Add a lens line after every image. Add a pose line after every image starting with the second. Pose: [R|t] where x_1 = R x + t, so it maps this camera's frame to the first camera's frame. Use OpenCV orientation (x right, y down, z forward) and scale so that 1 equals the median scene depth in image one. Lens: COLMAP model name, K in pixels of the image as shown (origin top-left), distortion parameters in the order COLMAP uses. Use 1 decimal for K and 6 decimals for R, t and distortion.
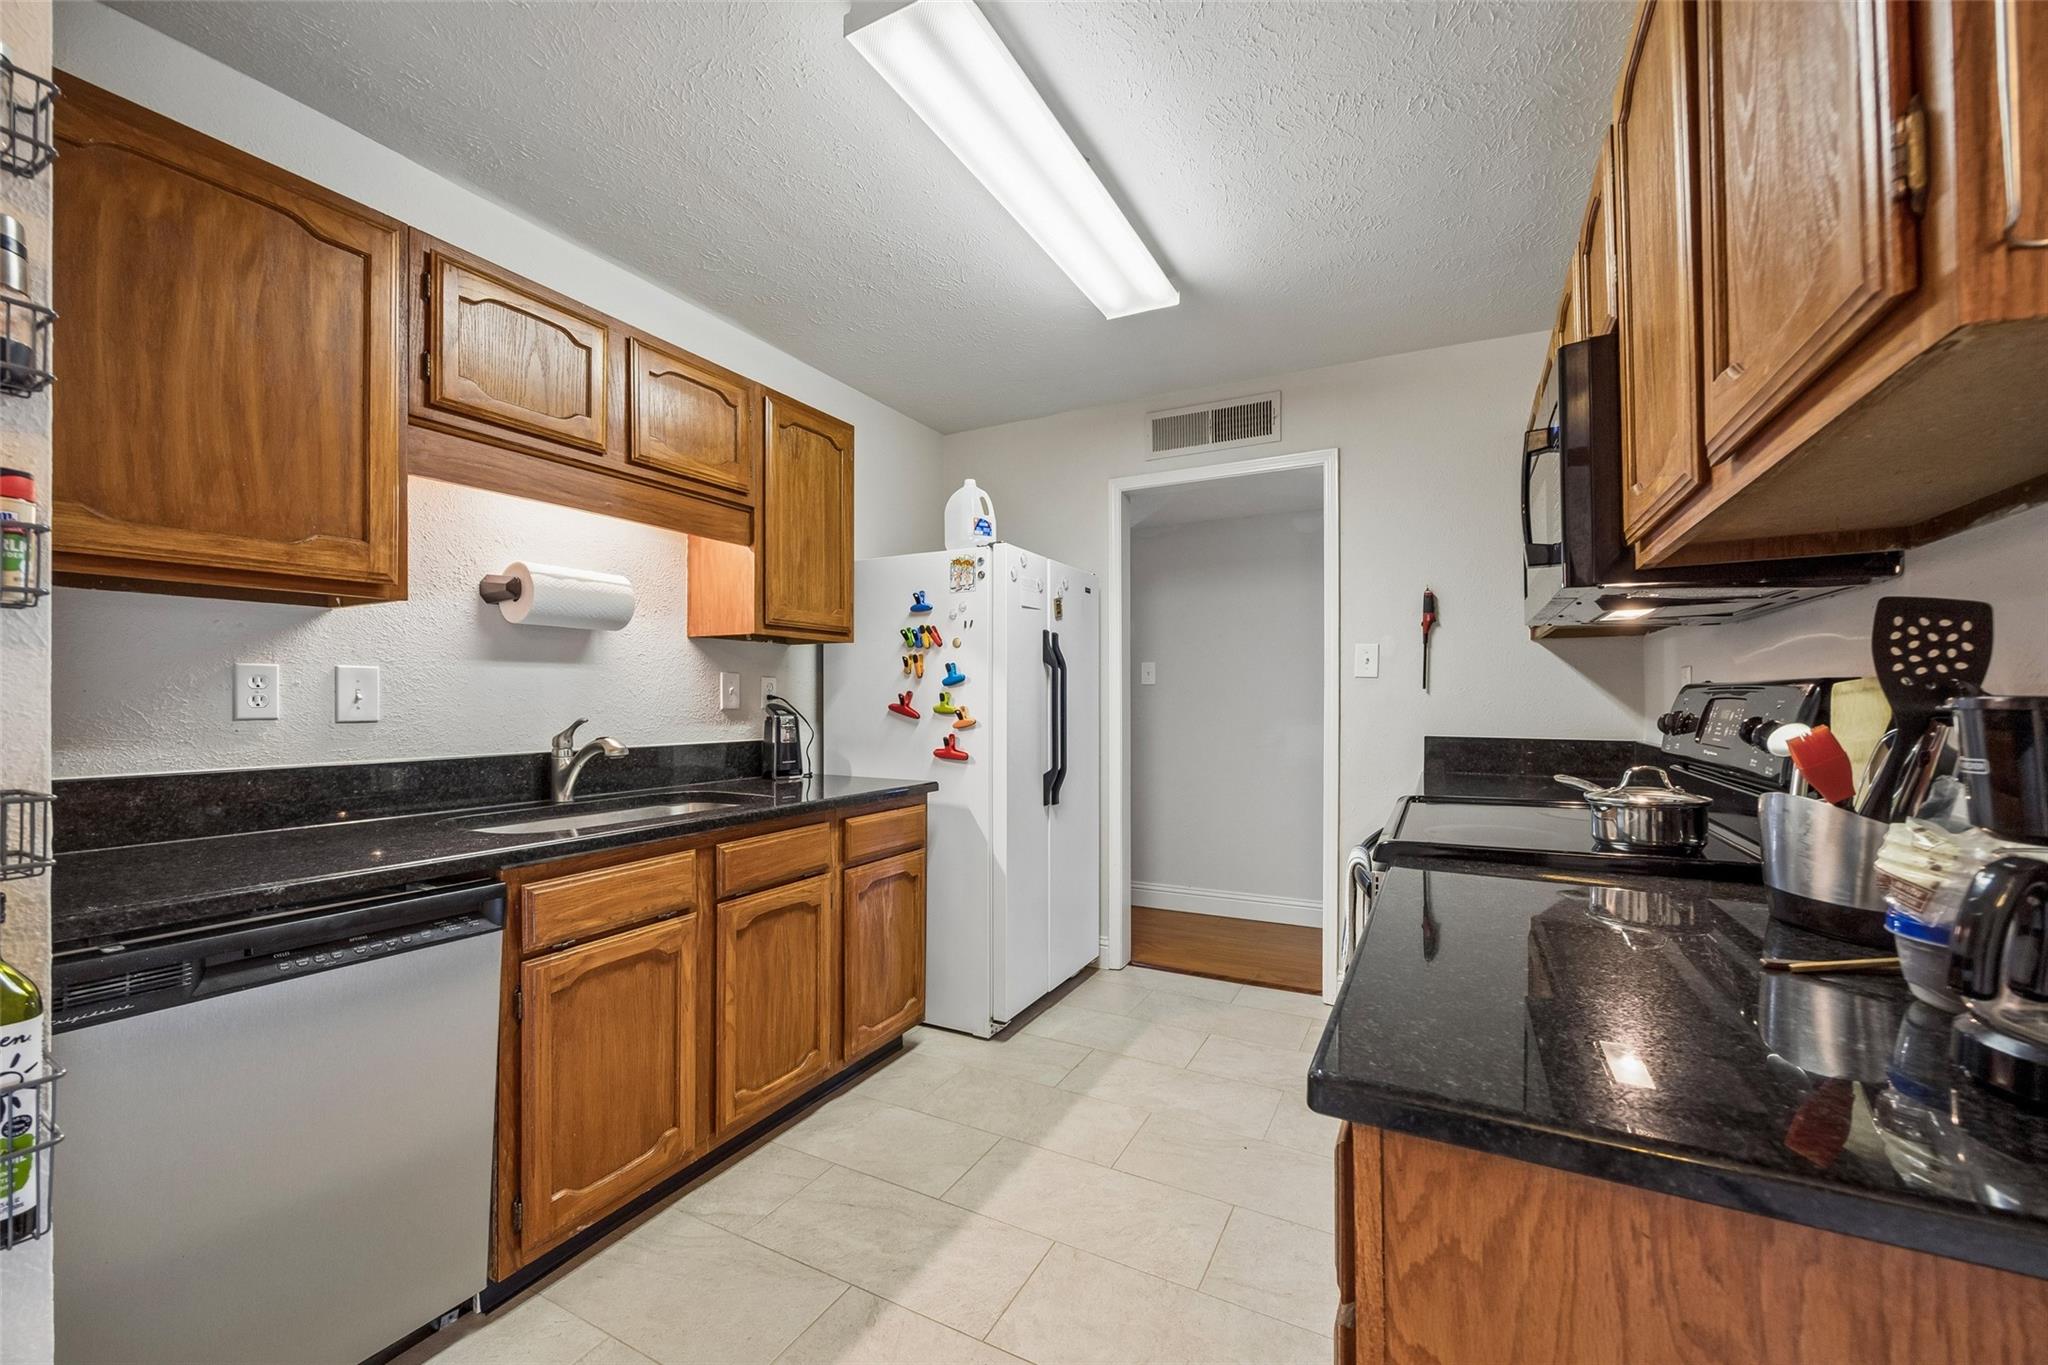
lens RADIAL K [[808.8, 0, 1024.0], [0, 808.8, 682.5], [0, 0, 1]] dist [-0.003844, -0.000026]
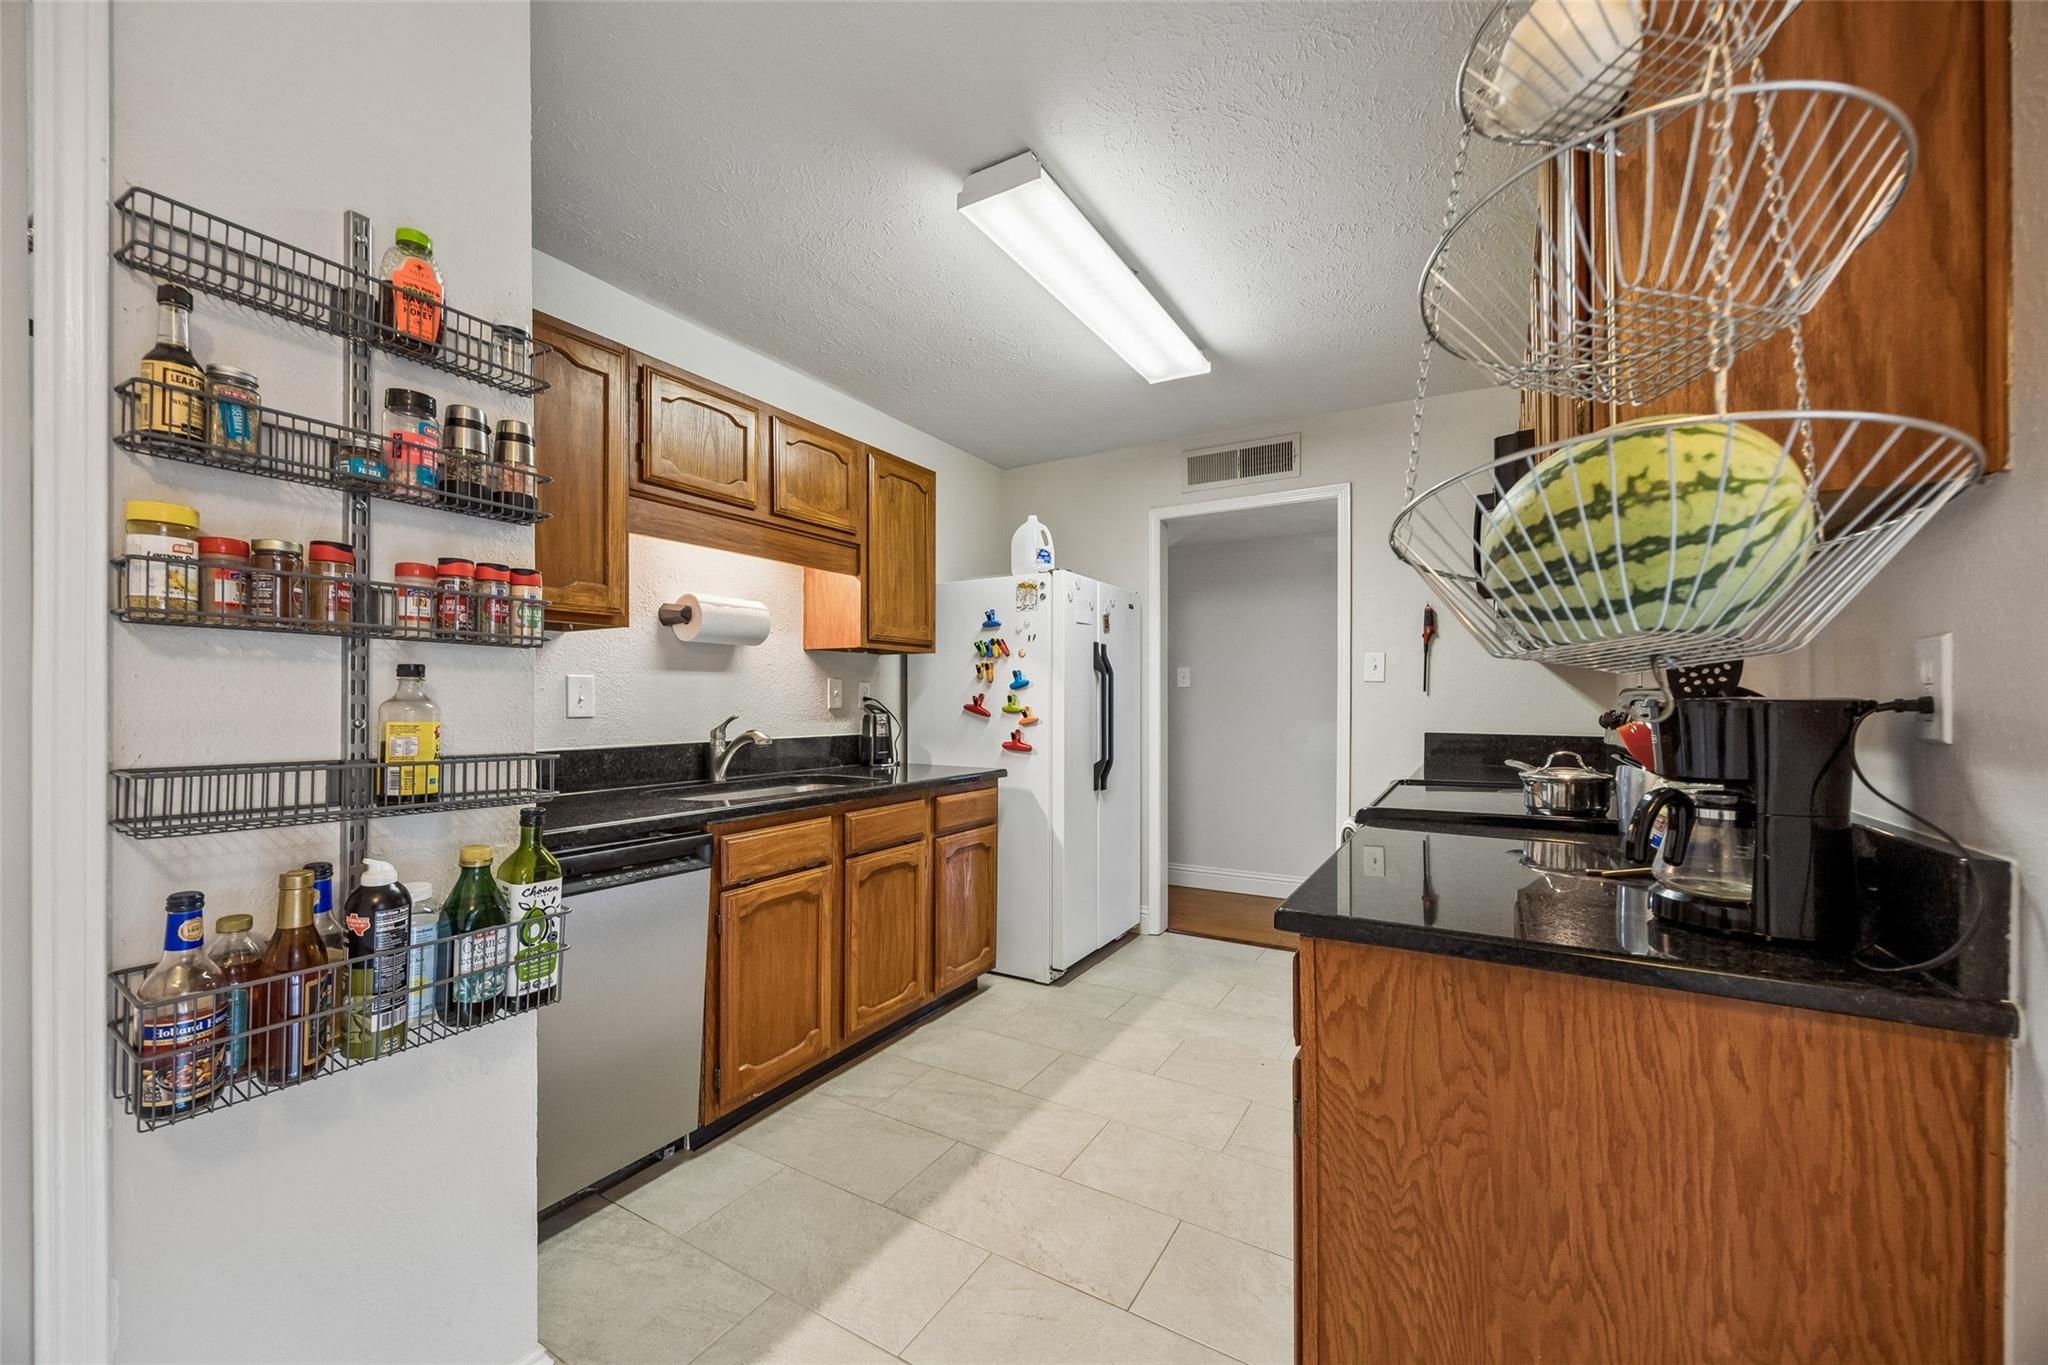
lens RADIAL K [[792.6, 0, 1019.7], [0, 792.6, 694.0], [0, 0, 1]] dist [0.000208, 0.000175]
pose [[0.998703, 0.000075, -0.050921, -0.030887], [0.000563, 0.999922, 0.012513, -0.004251], [0.050918, -0.012526, 0.998624, -0.195975]]
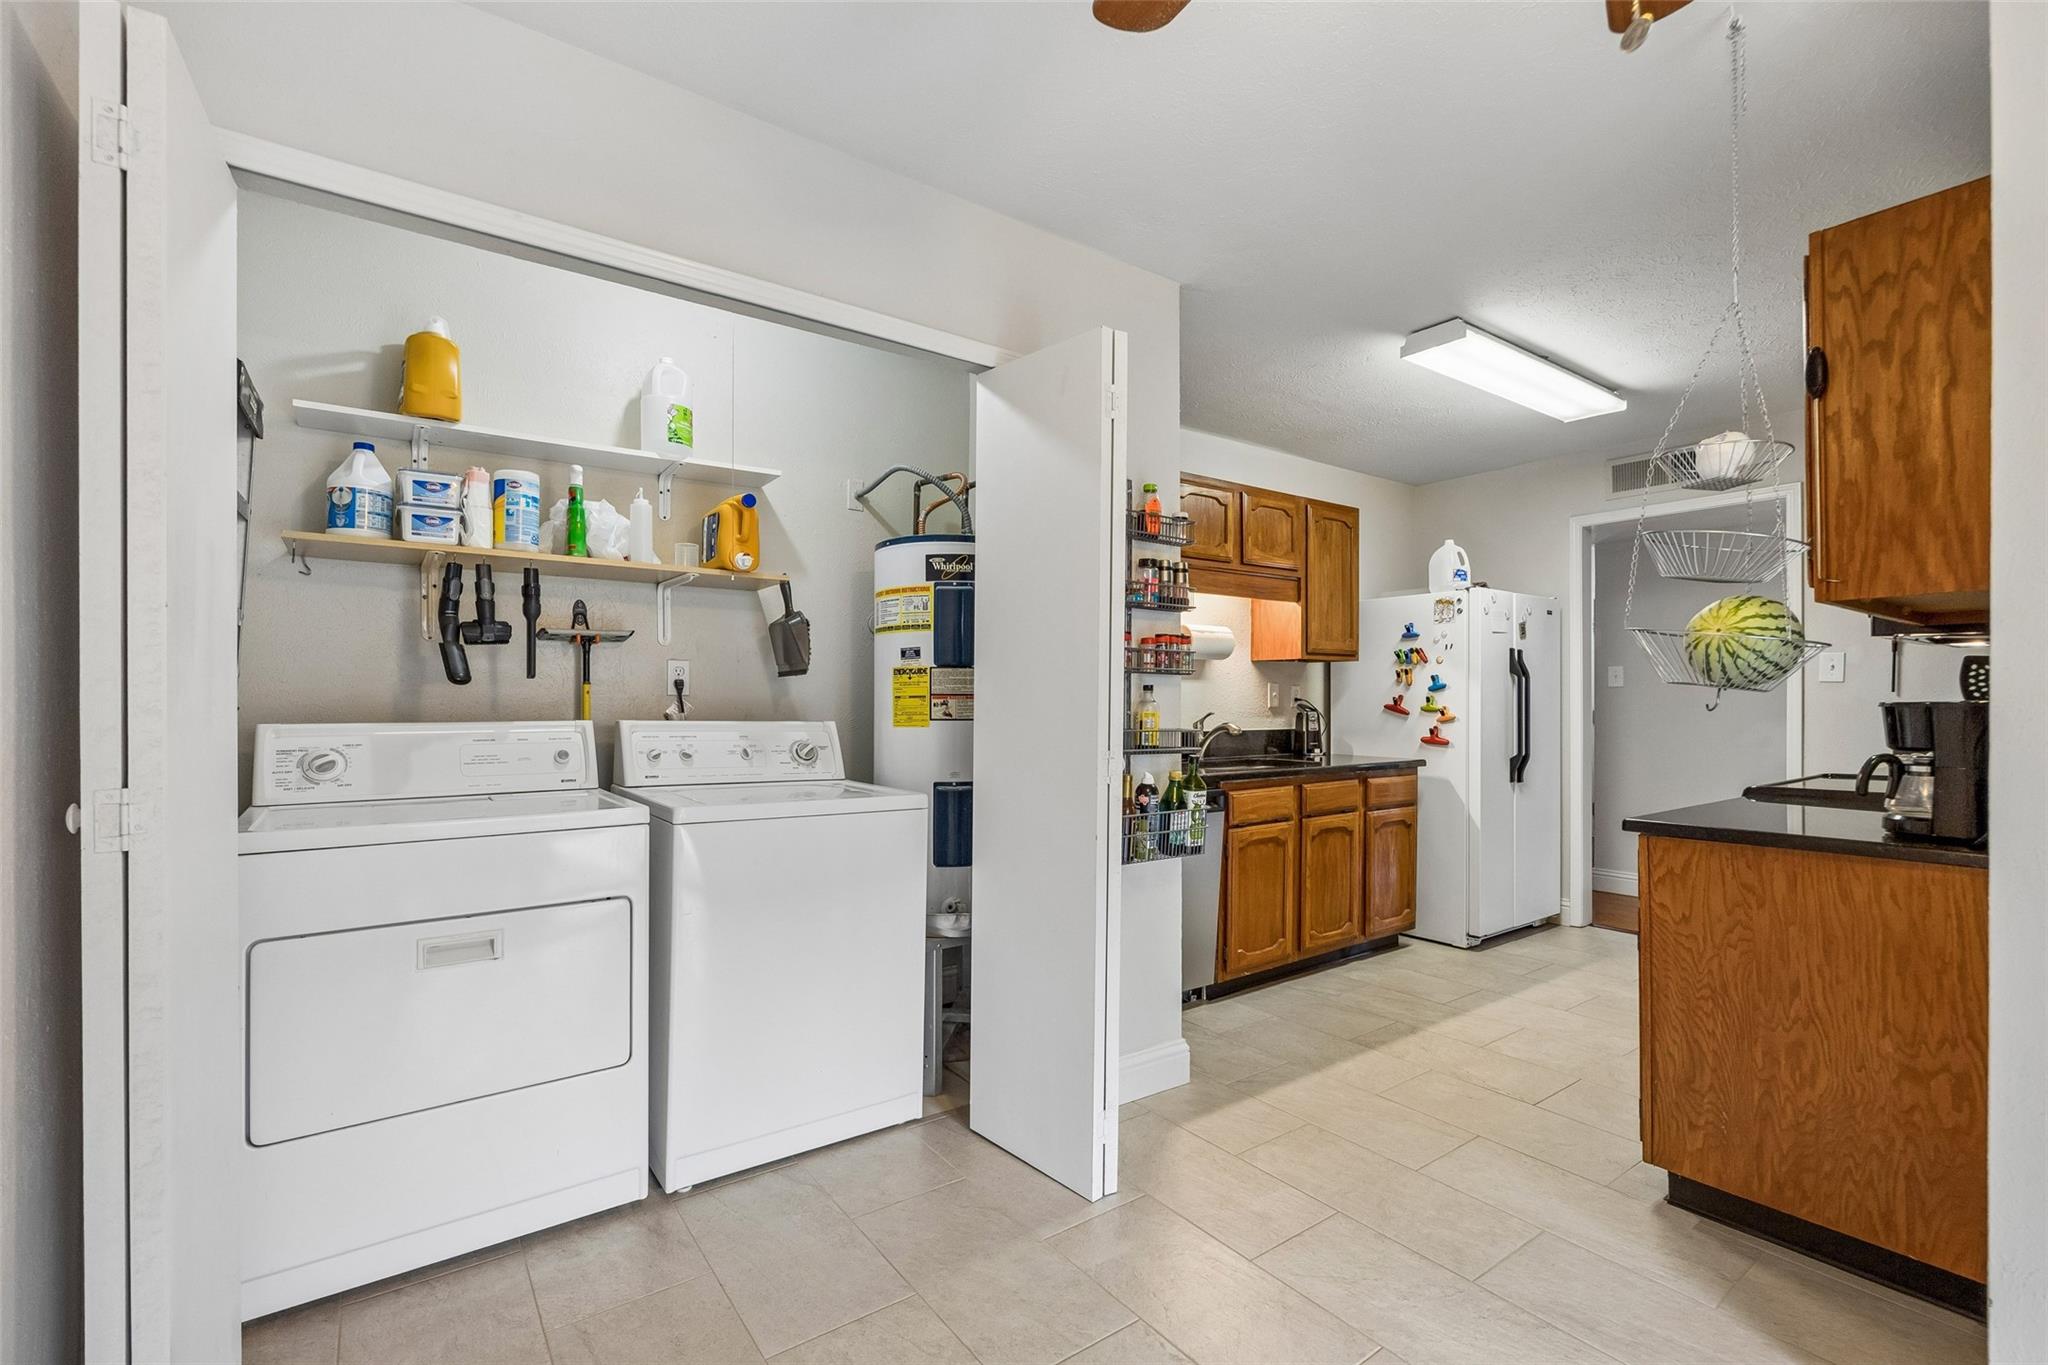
lens RADIAL K [[909.1, 0, 1021.0], [0, 909.1, 697.1], [0, 0, 1]] dist [0.001357, 0.000472]
pose [[0.899142, -0.001079, -0.437655, -0.053232], [0.009000, 0.999831, 0.016024, -0.020044], [0.437564, -0.018347, 0.899000, -0.822575]]
